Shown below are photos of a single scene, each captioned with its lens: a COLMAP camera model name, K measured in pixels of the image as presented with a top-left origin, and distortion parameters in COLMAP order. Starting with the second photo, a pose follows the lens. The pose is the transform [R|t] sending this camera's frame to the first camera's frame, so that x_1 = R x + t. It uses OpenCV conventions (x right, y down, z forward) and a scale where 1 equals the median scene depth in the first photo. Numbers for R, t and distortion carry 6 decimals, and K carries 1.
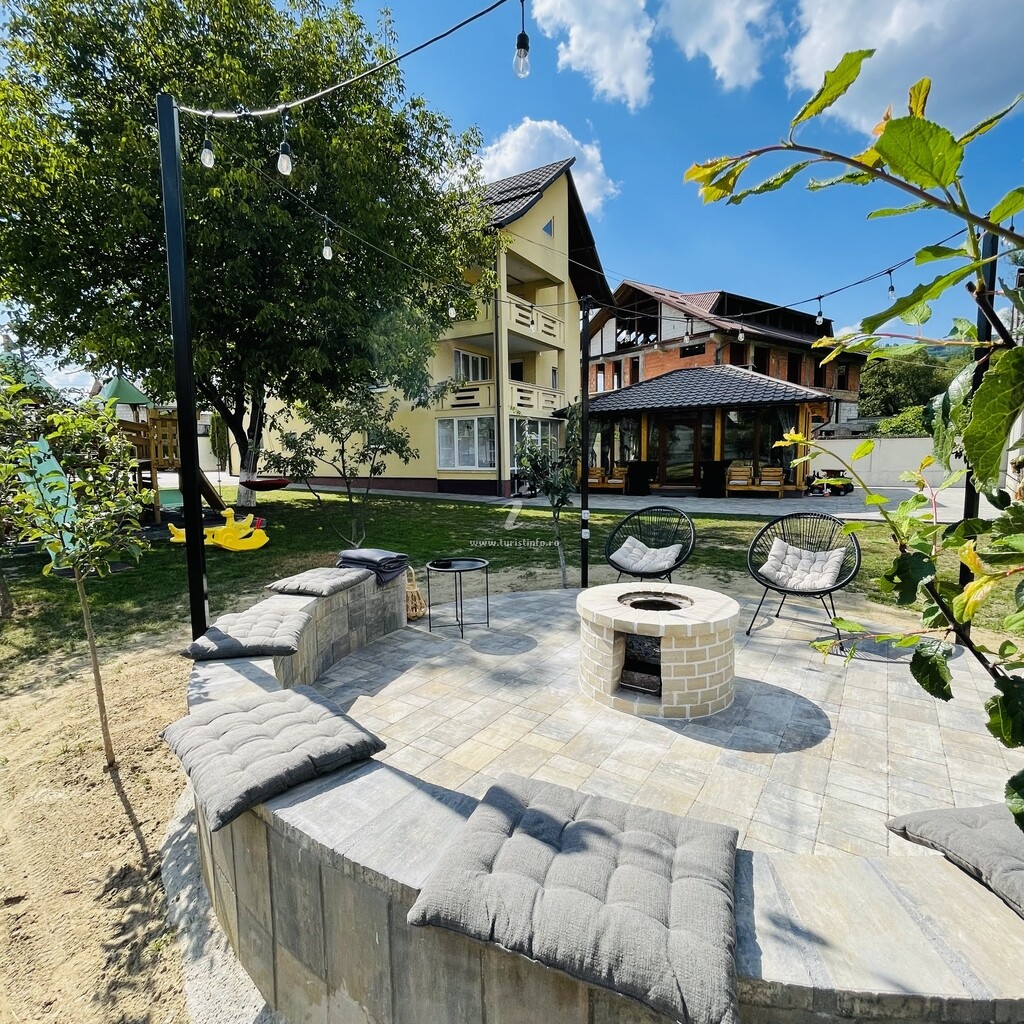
lens RADIAL K [[549.2, 0, 511.8], [0, 549.2, 513.6], [0, 0, 1]] dist [-0.018452, 0.002358]
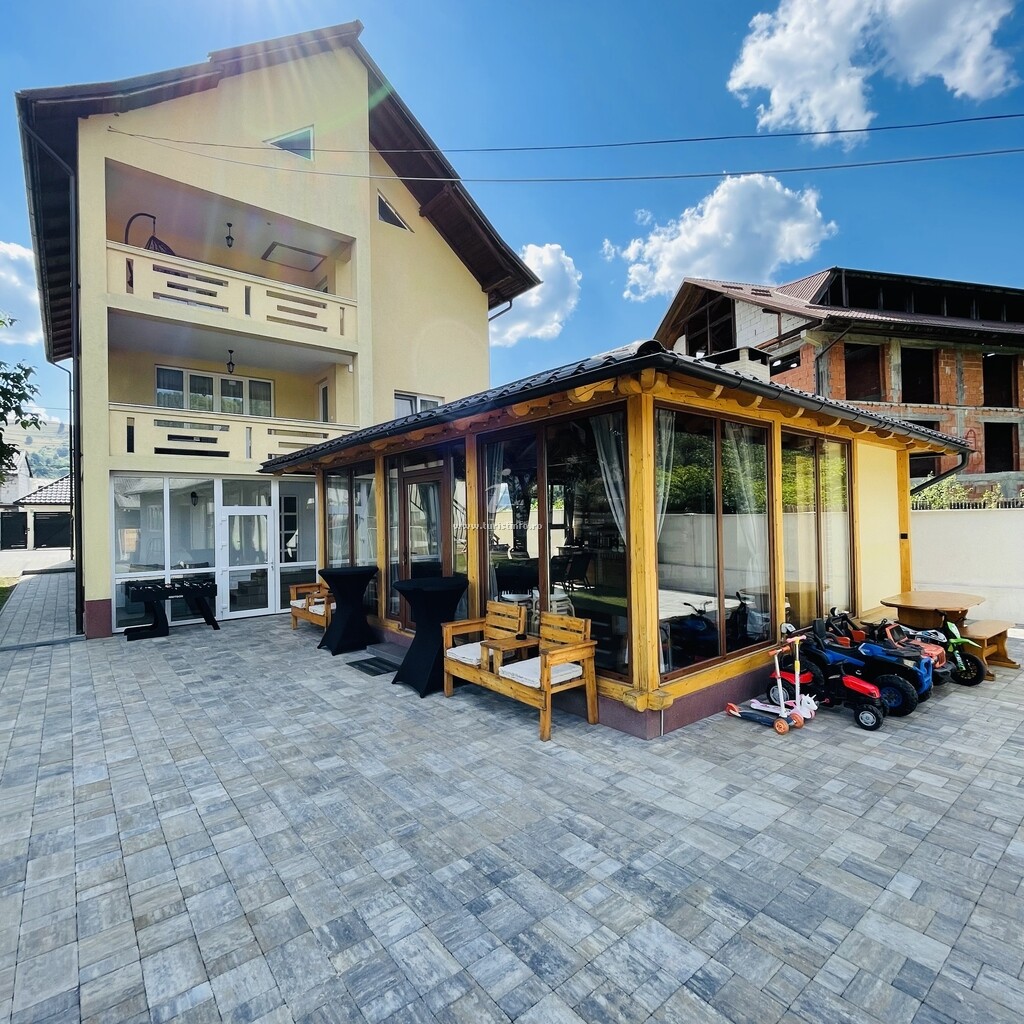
lens RADIAL K [[549.2, 0, 512.5], [0, 549.2, 508.1], [0, 0, 1]] dist [-0.018452, 0.002358]
pose [[0.937811, -0.003927, -0.347123, 0.255975], [-0.037419, 0.992966, -0.112328, -0.049505], [0.345123, 0.118331, 0.931068, 0.324815]]
